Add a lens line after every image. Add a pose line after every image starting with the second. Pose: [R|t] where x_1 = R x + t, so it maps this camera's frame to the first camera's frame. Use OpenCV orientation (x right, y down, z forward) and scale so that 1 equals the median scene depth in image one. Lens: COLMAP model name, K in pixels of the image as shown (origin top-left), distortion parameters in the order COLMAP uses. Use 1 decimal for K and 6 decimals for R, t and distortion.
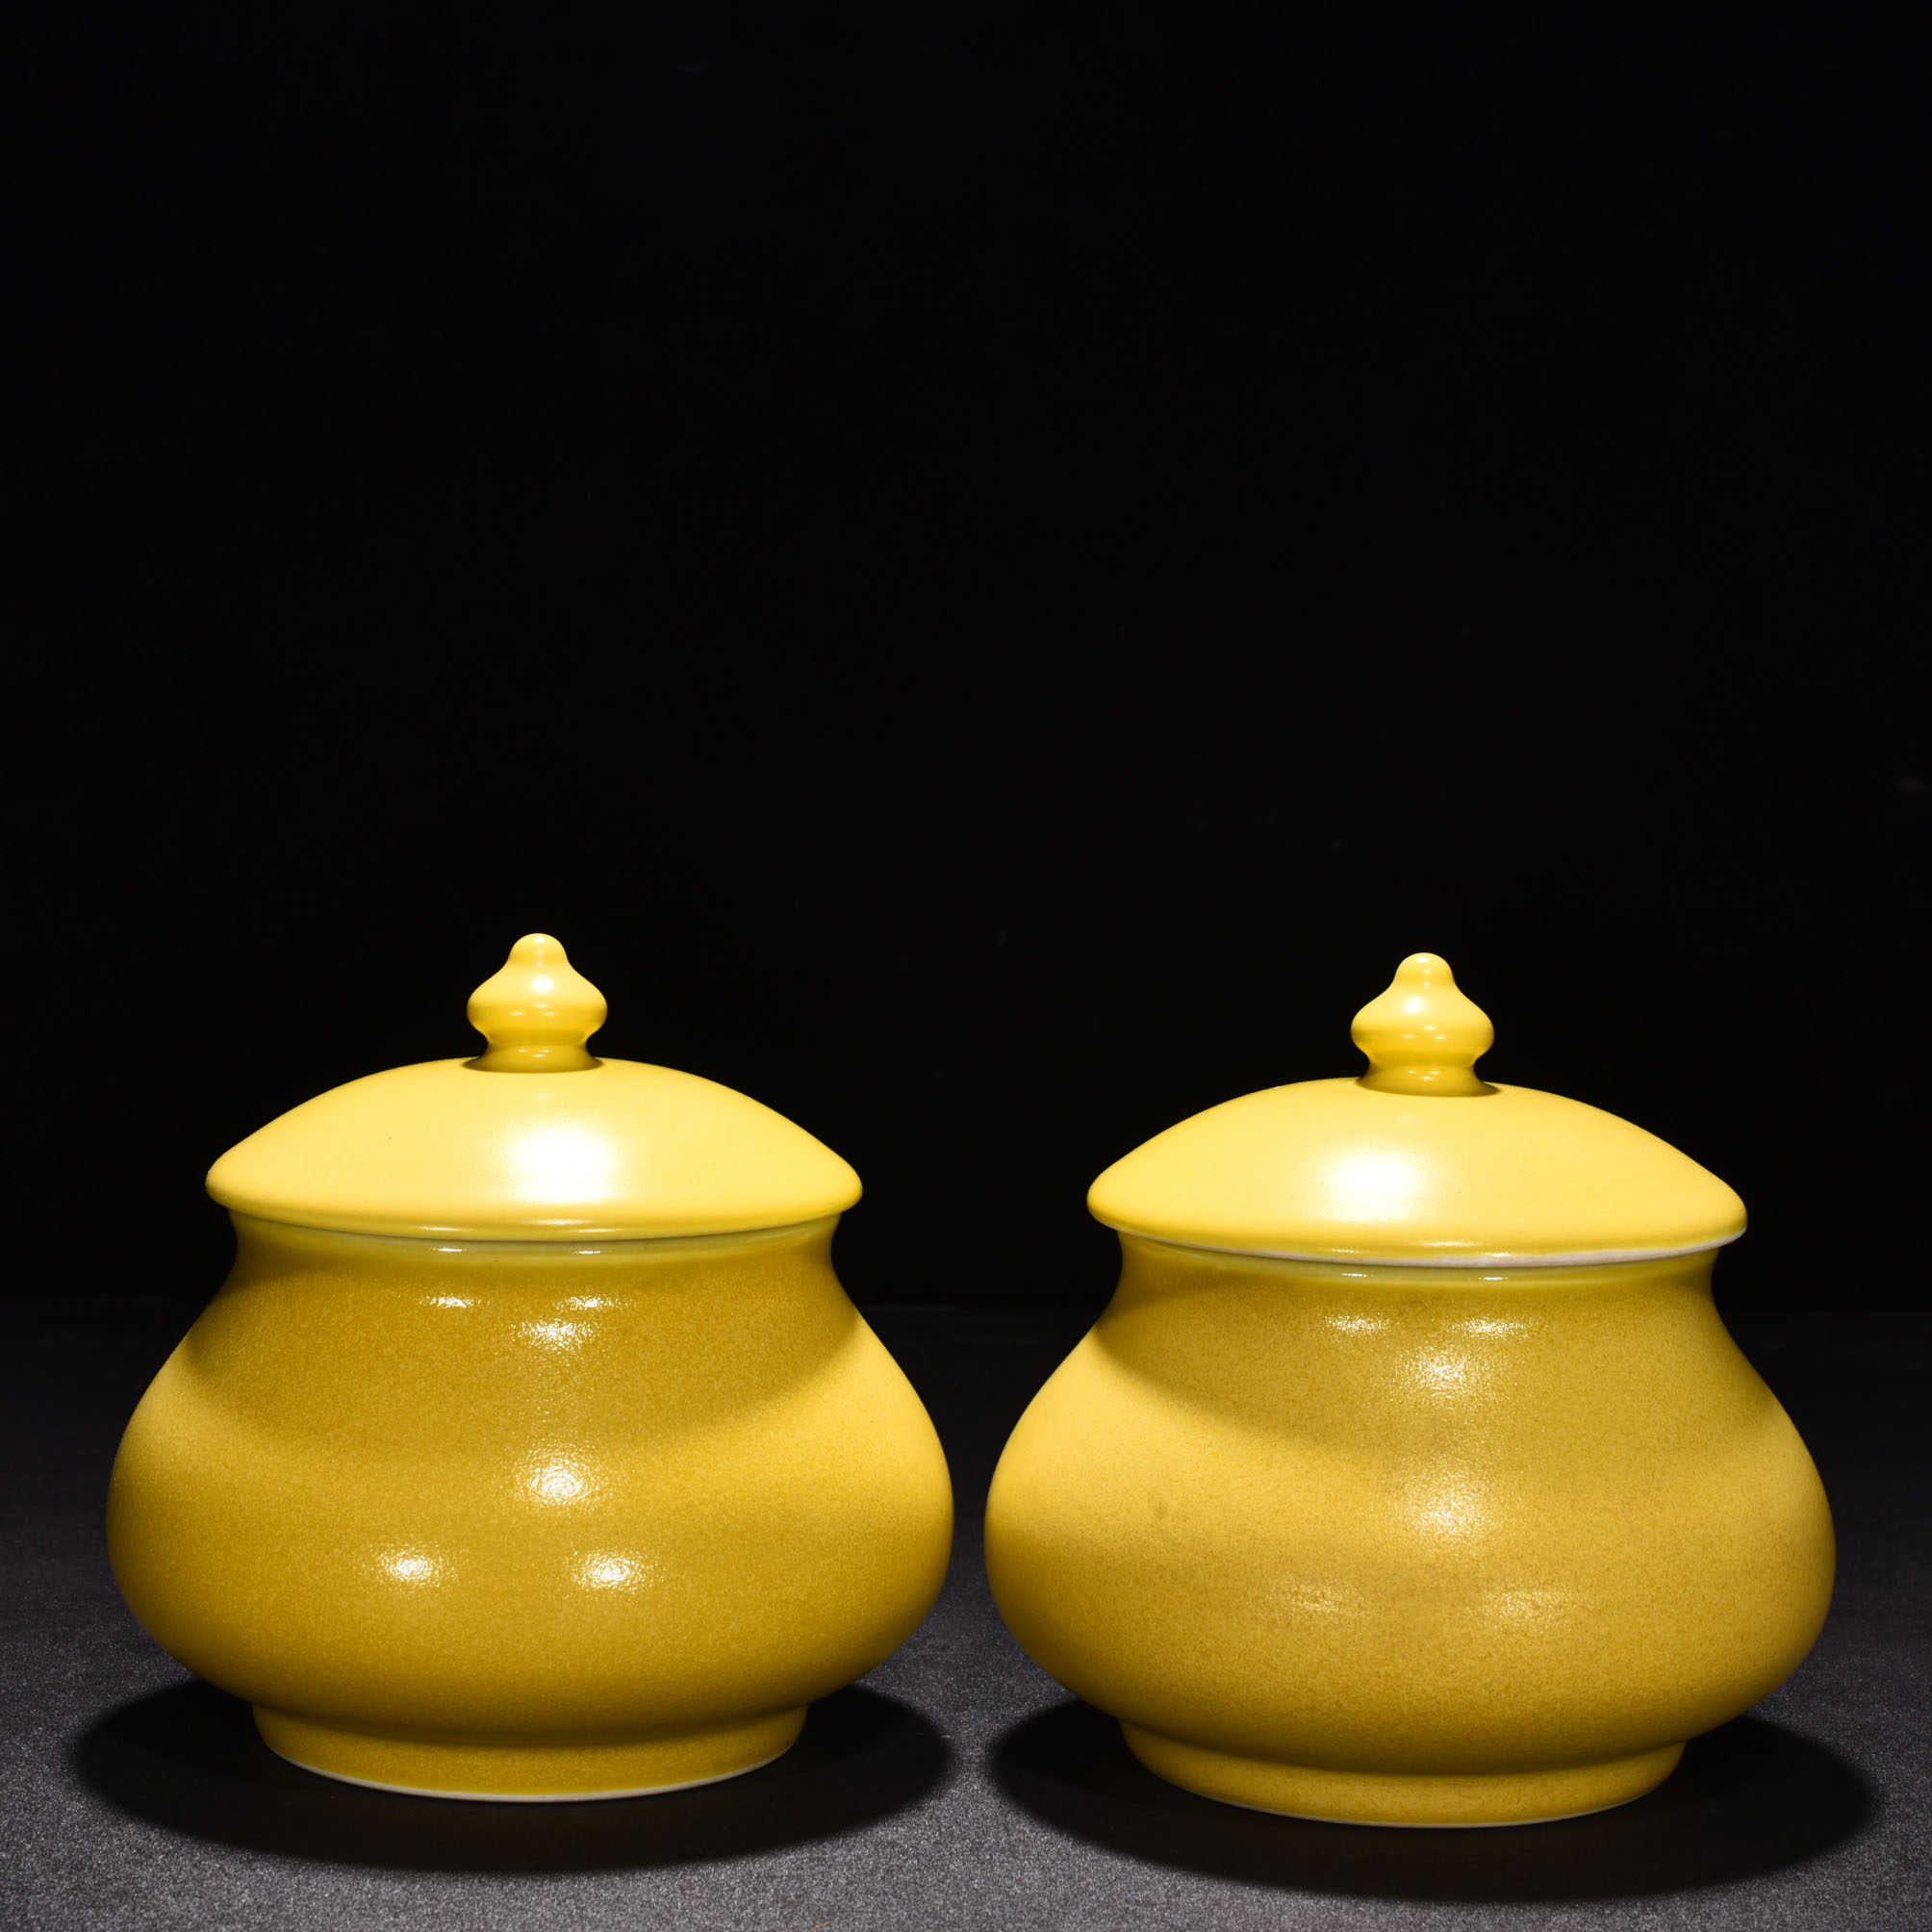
lens RADIAL K [[4580.0, 0, 958.7], [0, 4580.0, 977.4], [0, 0, 1]] dist [-0.066000, 0.000000]
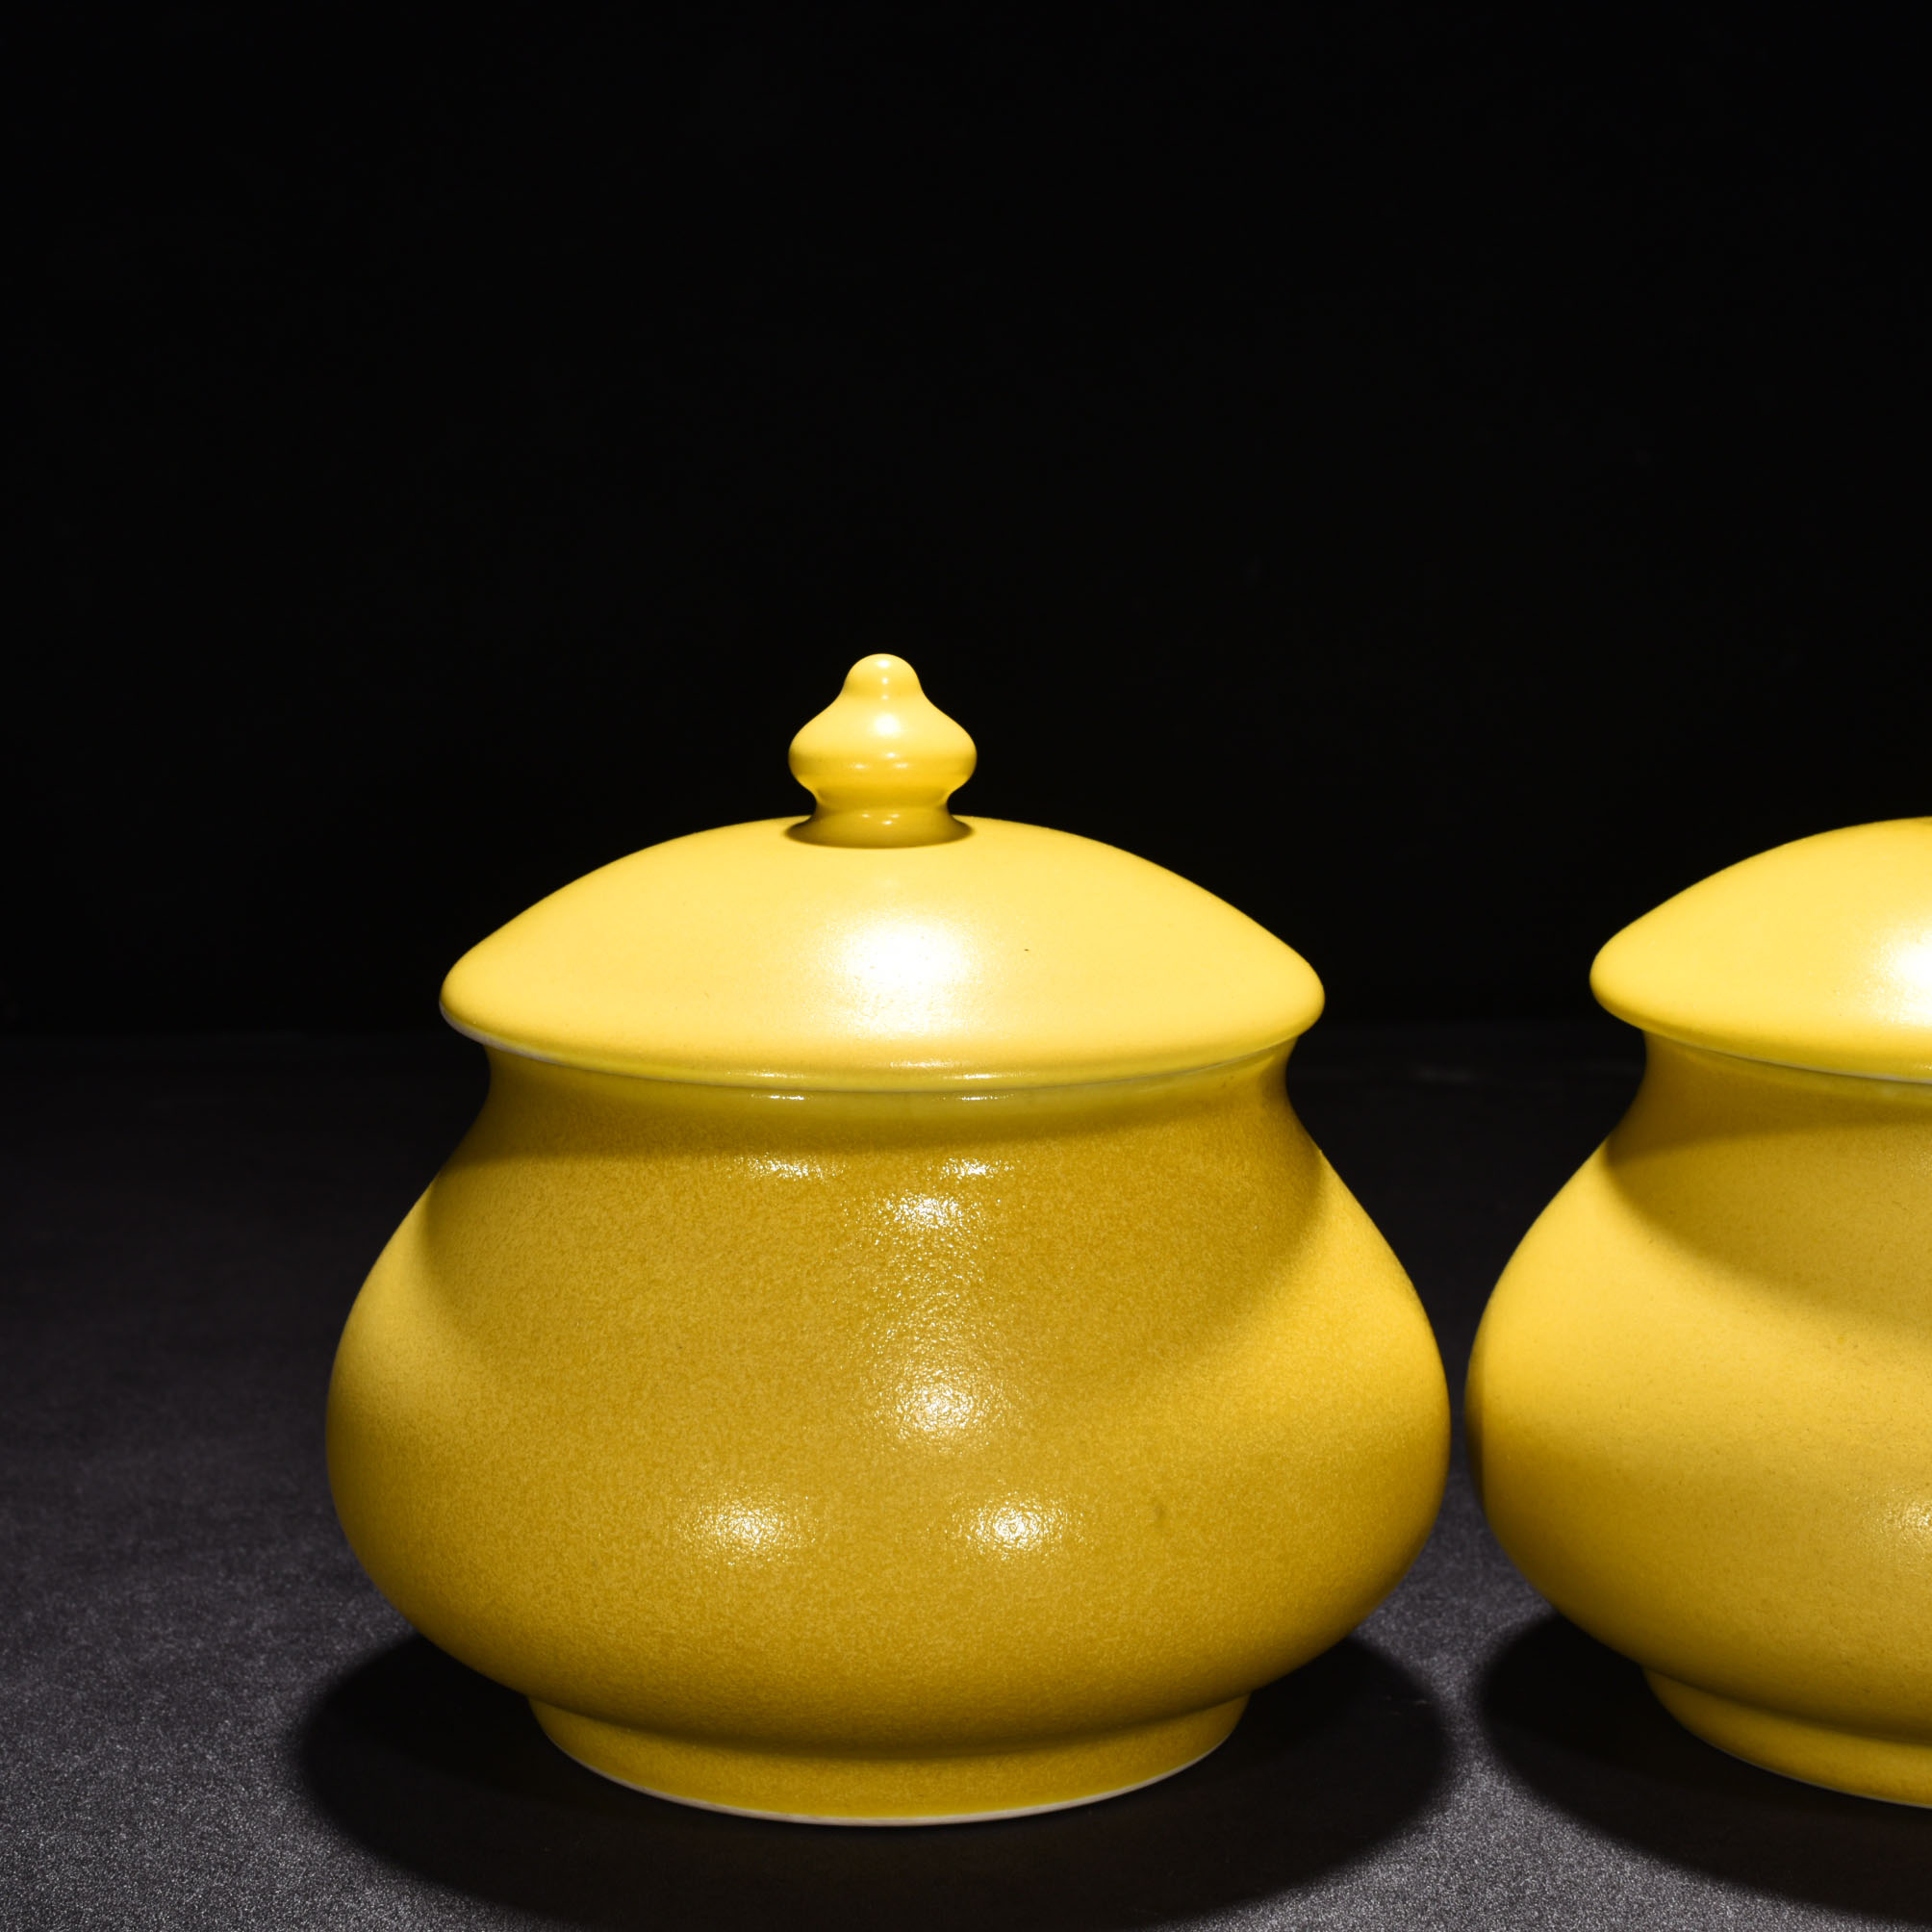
lens RADIAL K [[4580.0, 0, 976.3], [0, 4580.0, 963.0], [0, 0, 1]] dist [-0.066000, 0.000000]
pose [[0.999897, -0.014140, -0.002307, -0.074120], [0.014290, 0.995860, 0.089773, -0.025342], [0.001028, -0.089797, 0.995960, 0.260964]]
